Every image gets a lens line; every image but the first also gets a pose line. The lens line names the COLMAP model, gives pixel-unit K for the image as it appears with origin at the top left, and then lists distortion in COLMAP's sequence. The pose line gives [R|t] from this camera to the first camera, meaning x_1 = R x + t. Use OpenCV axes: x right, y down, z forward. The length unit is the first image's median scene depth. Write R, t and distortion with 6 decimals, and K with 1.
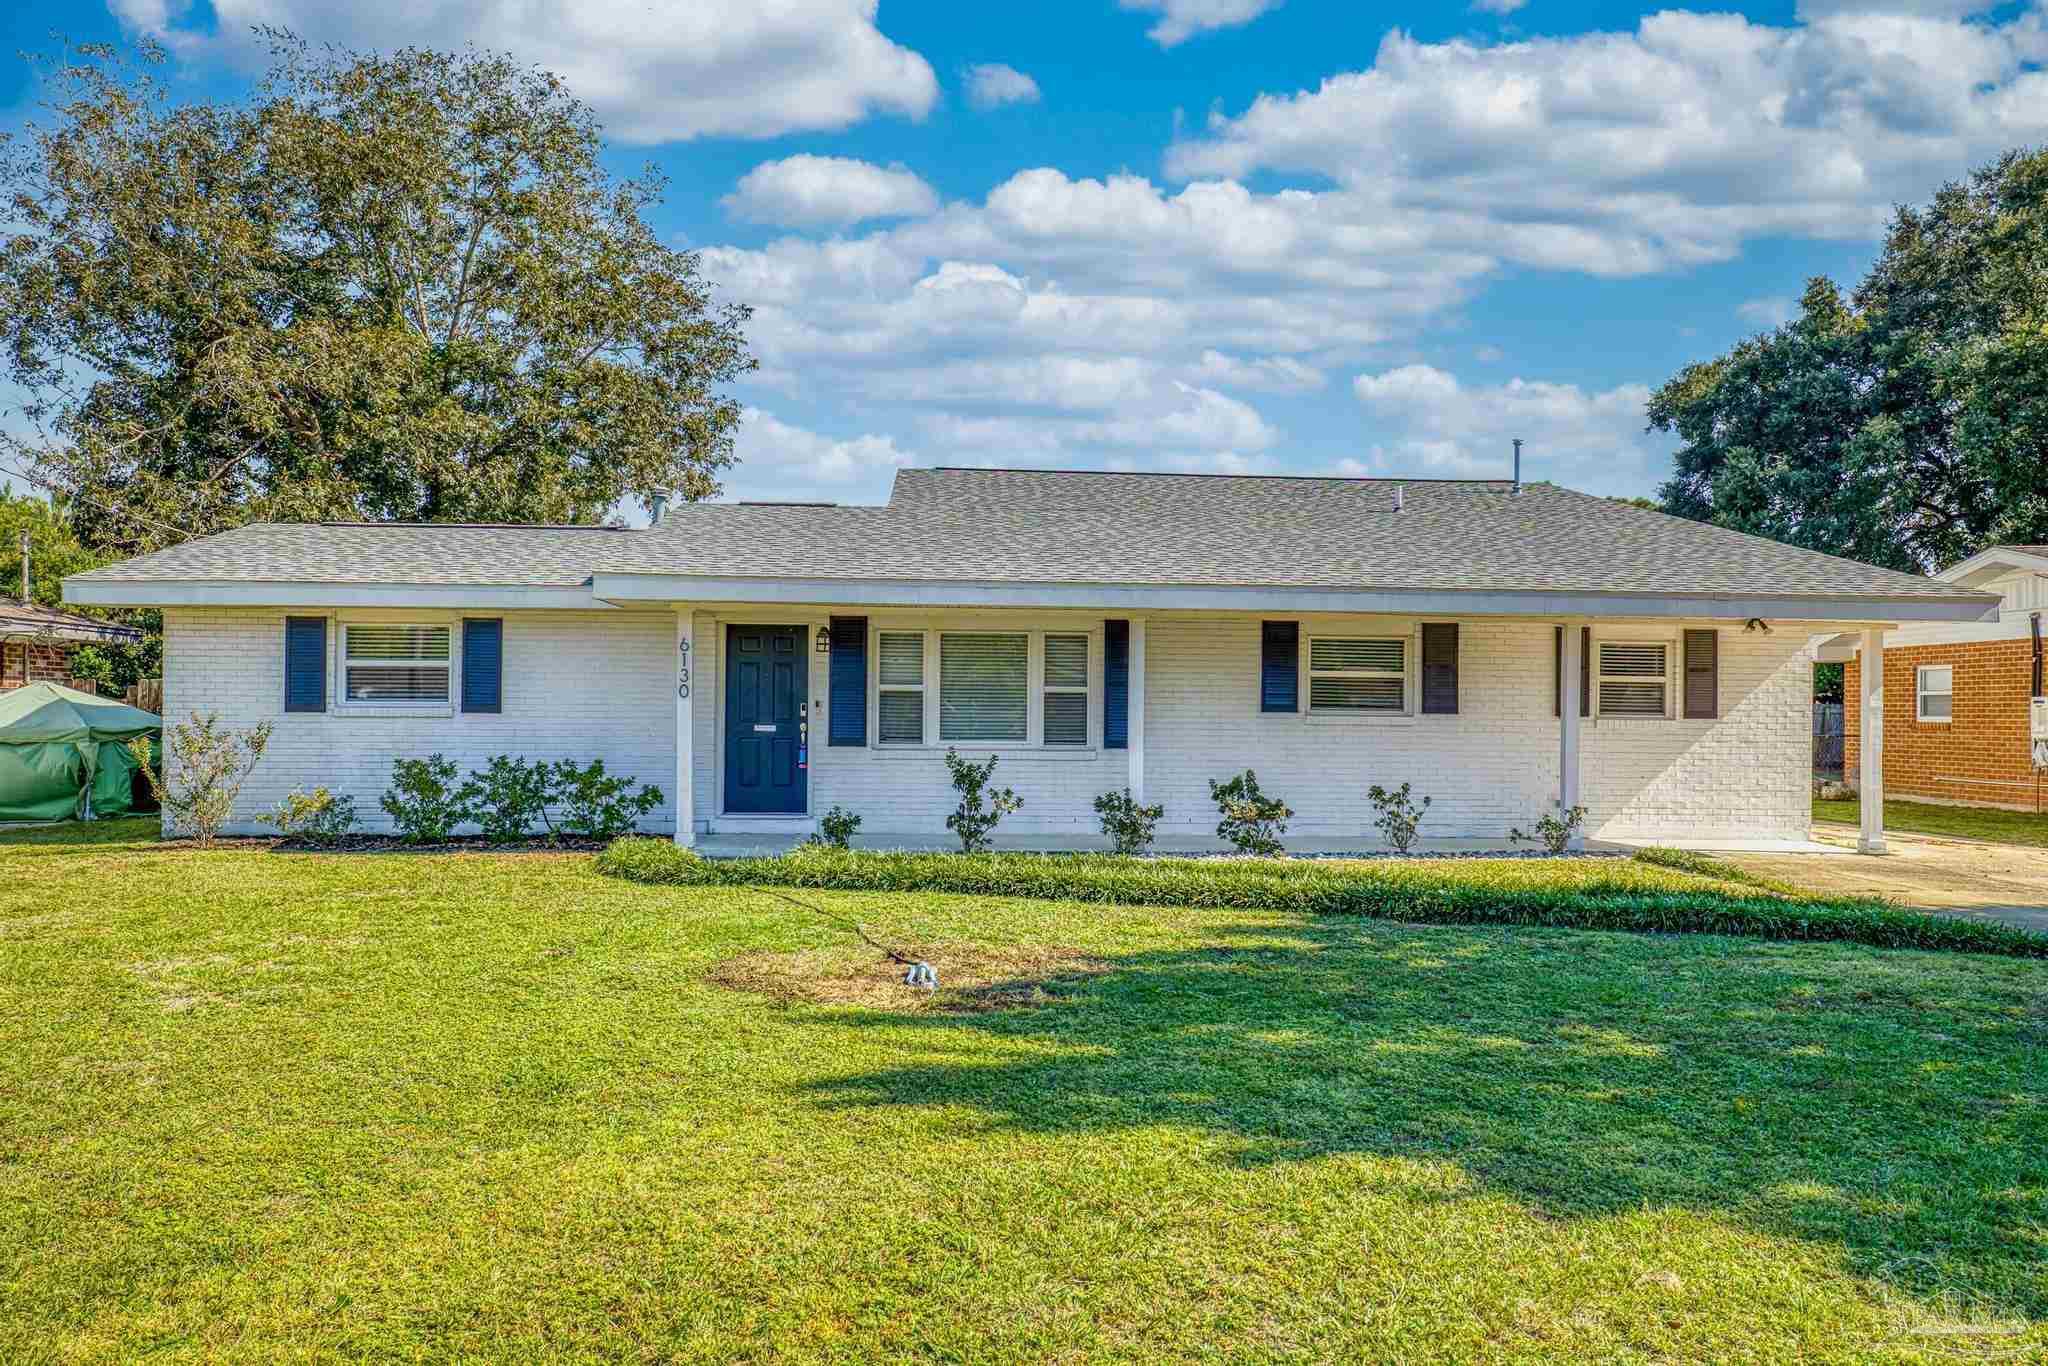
lens RADIAL K [[1534.5, 0, 1024.0], [0, 1534.5, 683.0], [0, 0, 1]] dist [0.003250, 0.066811]
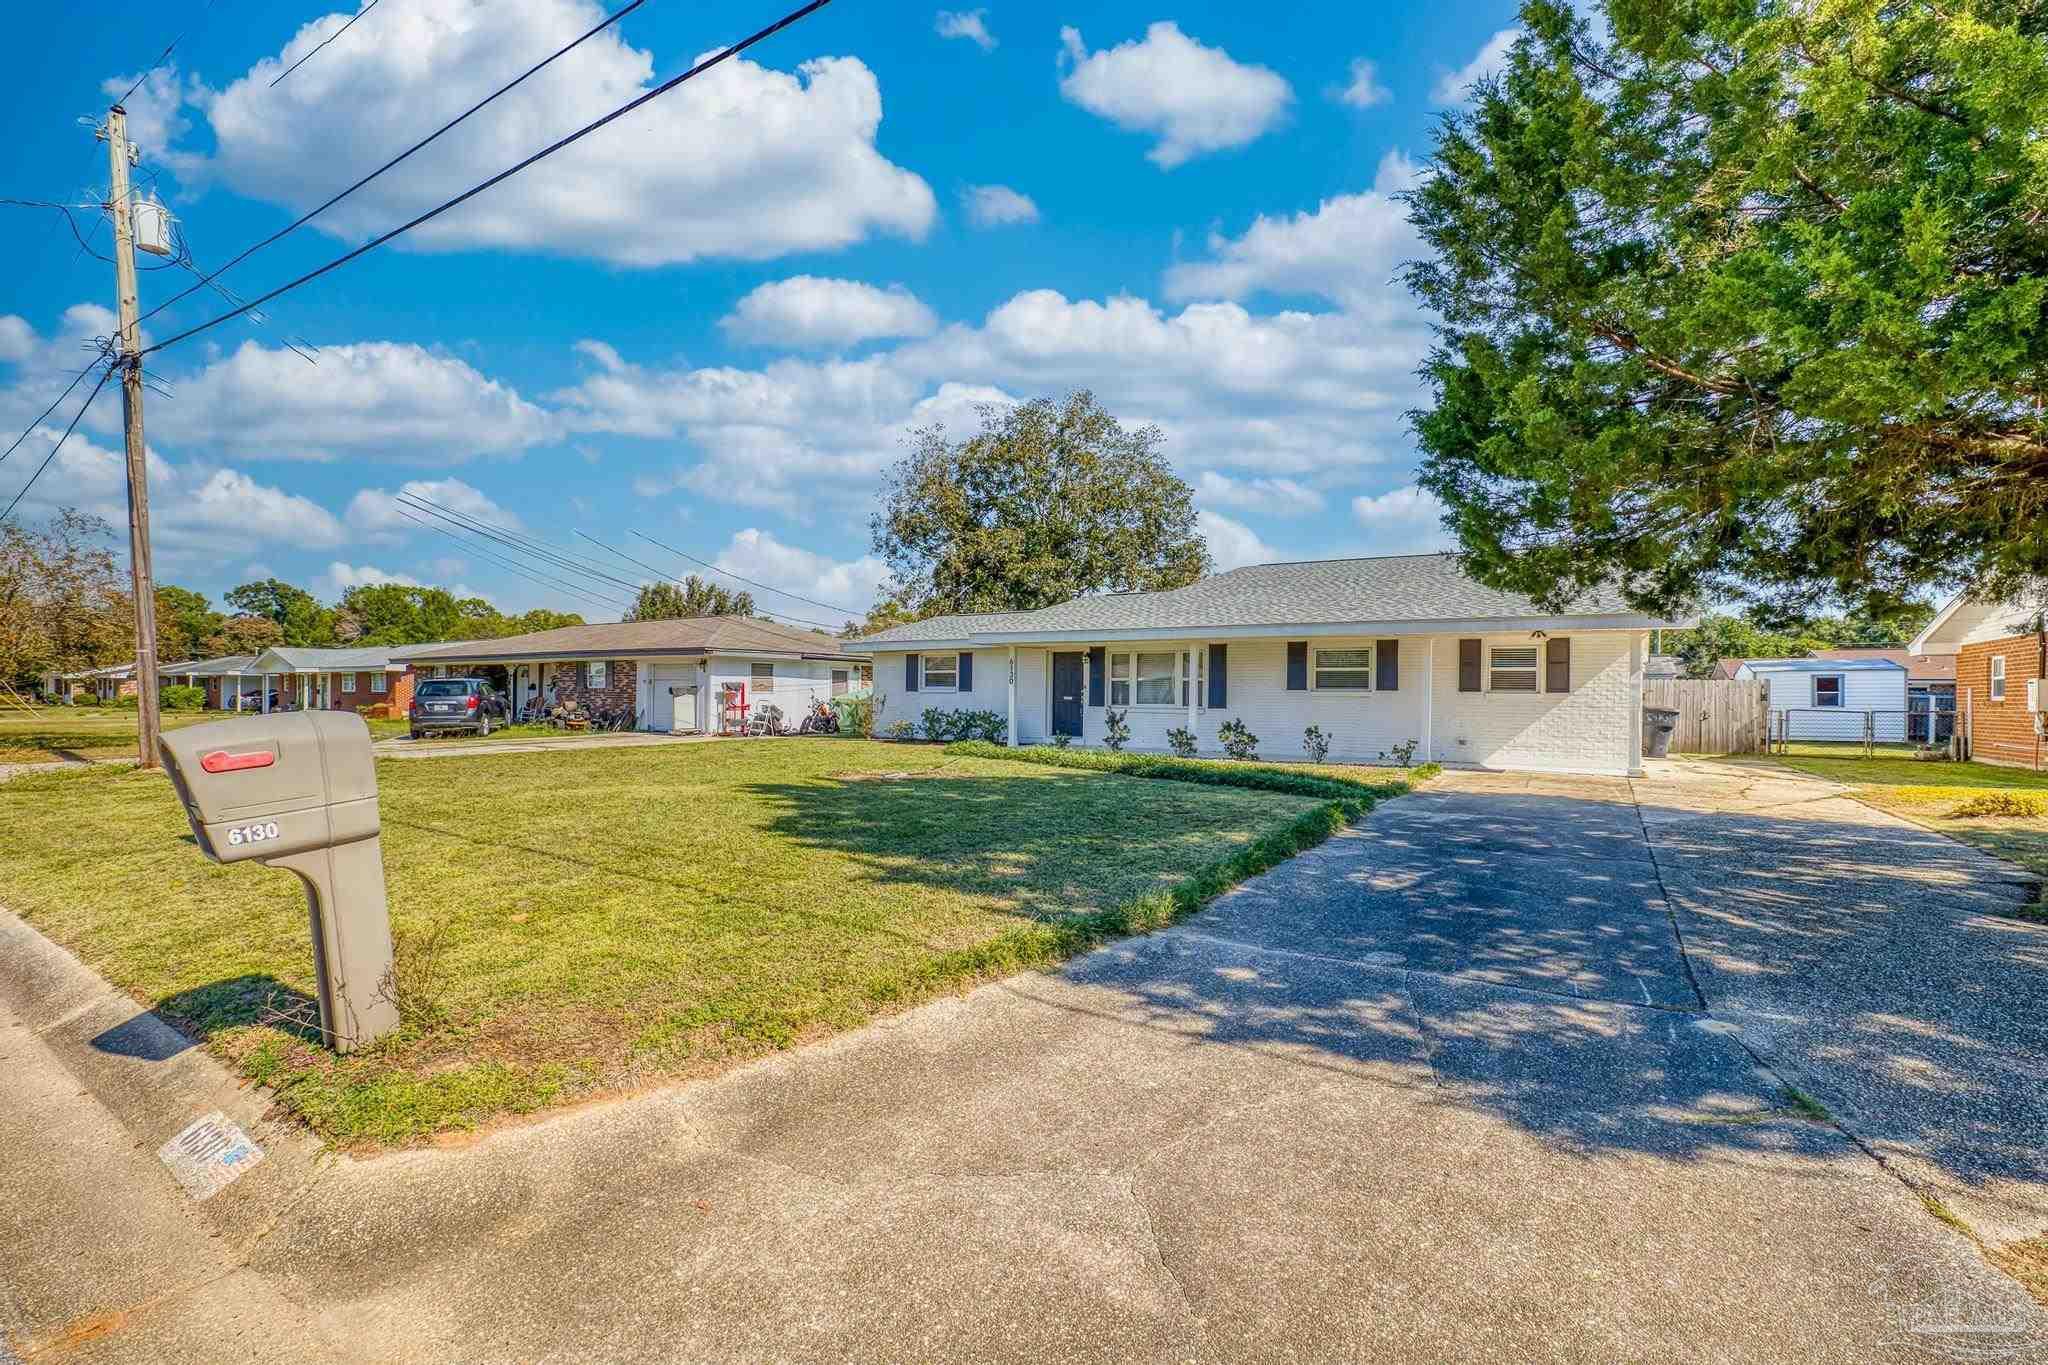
lens RADIAL K [[903.5, 0, 1021.9], [0, 903.5, 697.3], [0, 0, 1]] dist [-0.046231, 0.019630]
pose [[0.799859, 0.000002, -0.600188, 0.569357], [0.006714, 0.999937, 0.008950, 0.016423], [0.600151, -0.011188, 0.799809, -0.093396]]
